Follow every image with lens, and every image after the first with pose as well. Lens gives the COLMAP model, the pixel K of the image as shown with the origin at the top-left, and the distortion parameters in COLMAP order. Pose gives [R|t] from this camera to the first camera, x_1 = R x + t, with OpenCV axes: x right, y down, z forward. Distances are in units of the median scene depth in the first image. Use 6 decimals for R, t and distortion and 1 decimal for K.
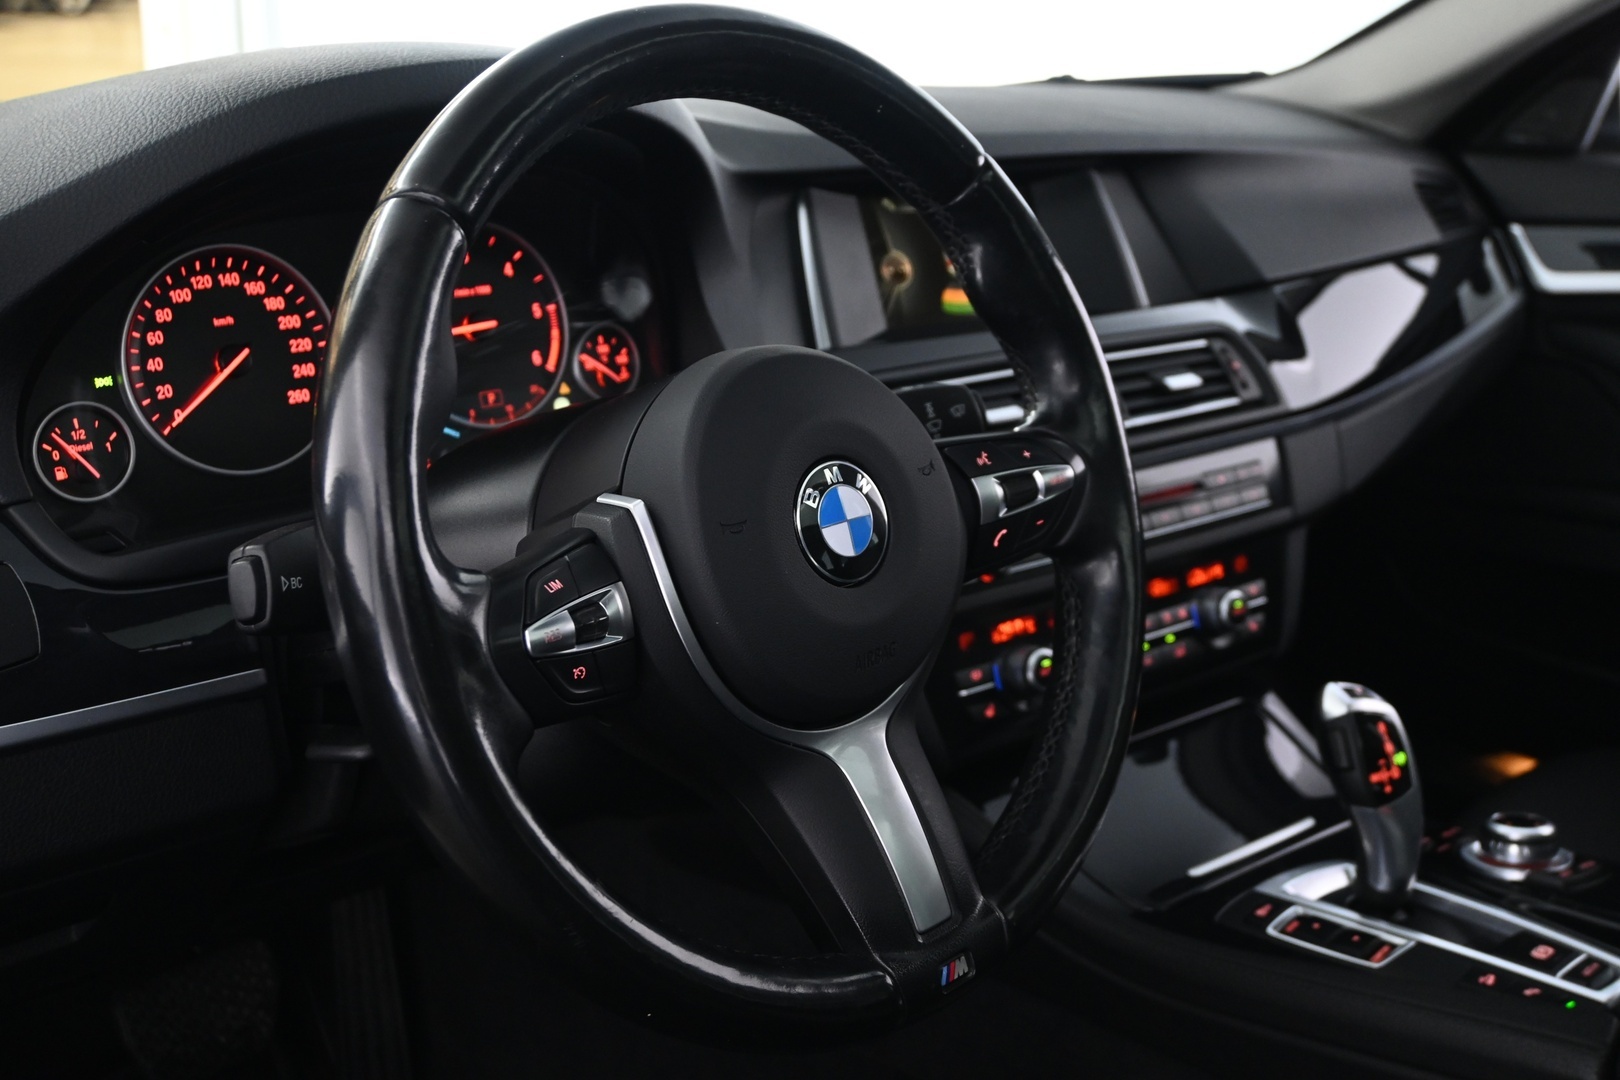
lens RADIAL K [[1666.0, 0, 810.0], [0, 1666.0, 540.0], [0, 0, 1]] dist [-0.004683, -0.001520]
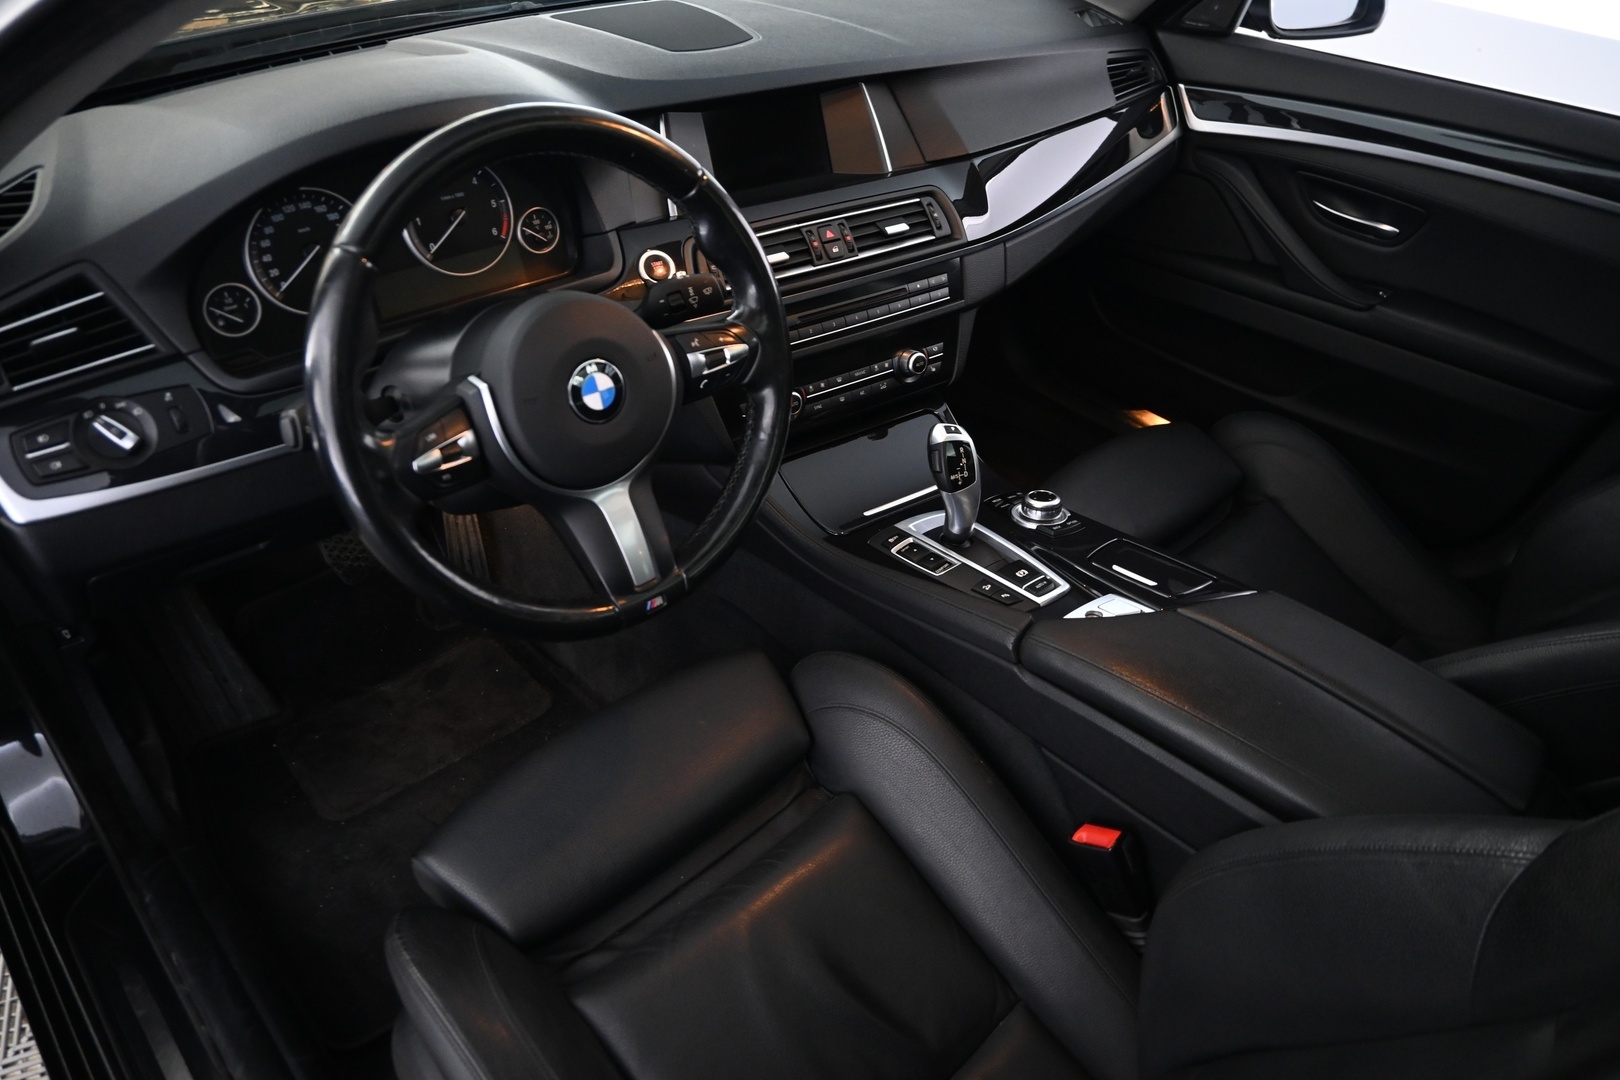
lens RADIAL K [[1082.5, 0, 807.5], [0, 1082.5, 520.9], [0, 0, 1]] dist [-0.002270, 0.000858]
pose [[0.998408, 0.049642, -0.026798, 0.215726], [-0.038486, 0.946689, 0.319843, -0.198733], [0.041247, -0.318302, 0.947092, -0.180915]]
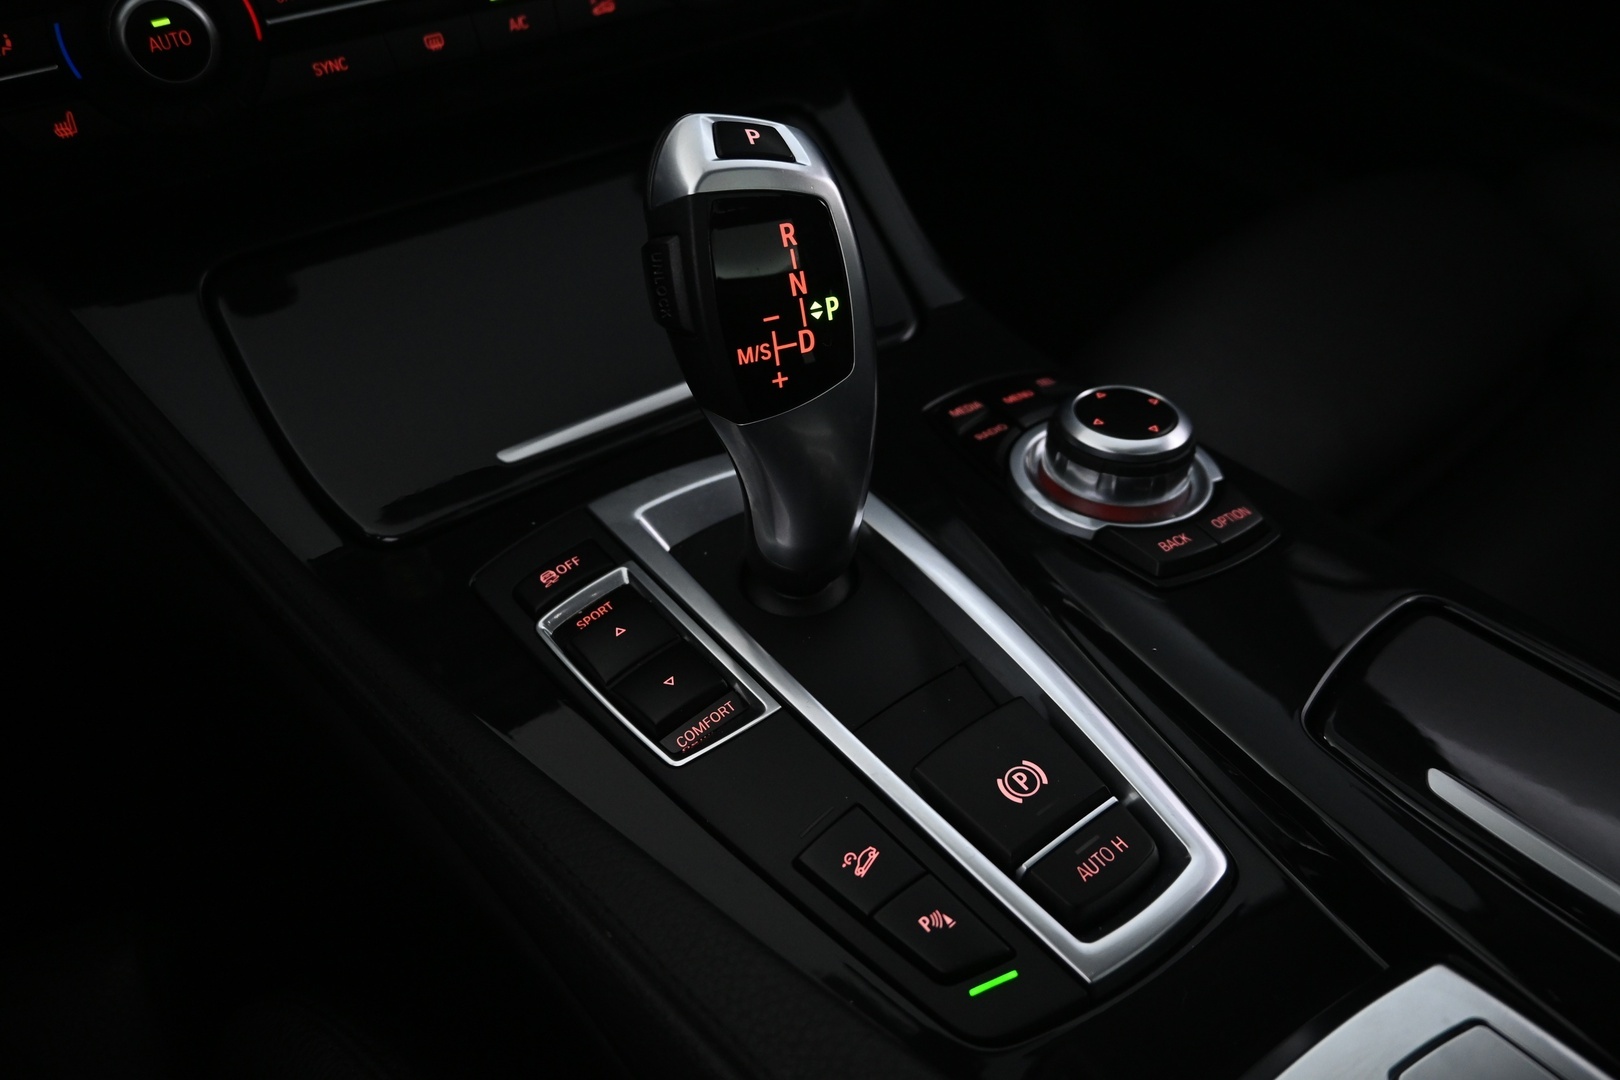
lens RADIAL K [[1082.5, 0, 807.5], [0, 1082.5, 520.9], [0, 0, 1]] dist [-0.002270, 0.000858]
pose [[0.995920, 0.074750, -0.050547, 0.381112], [-0.039667, 0.865799, 0.498816, 0.040390], [0.081050, -0.494776, 0.865232, 0.754875]]
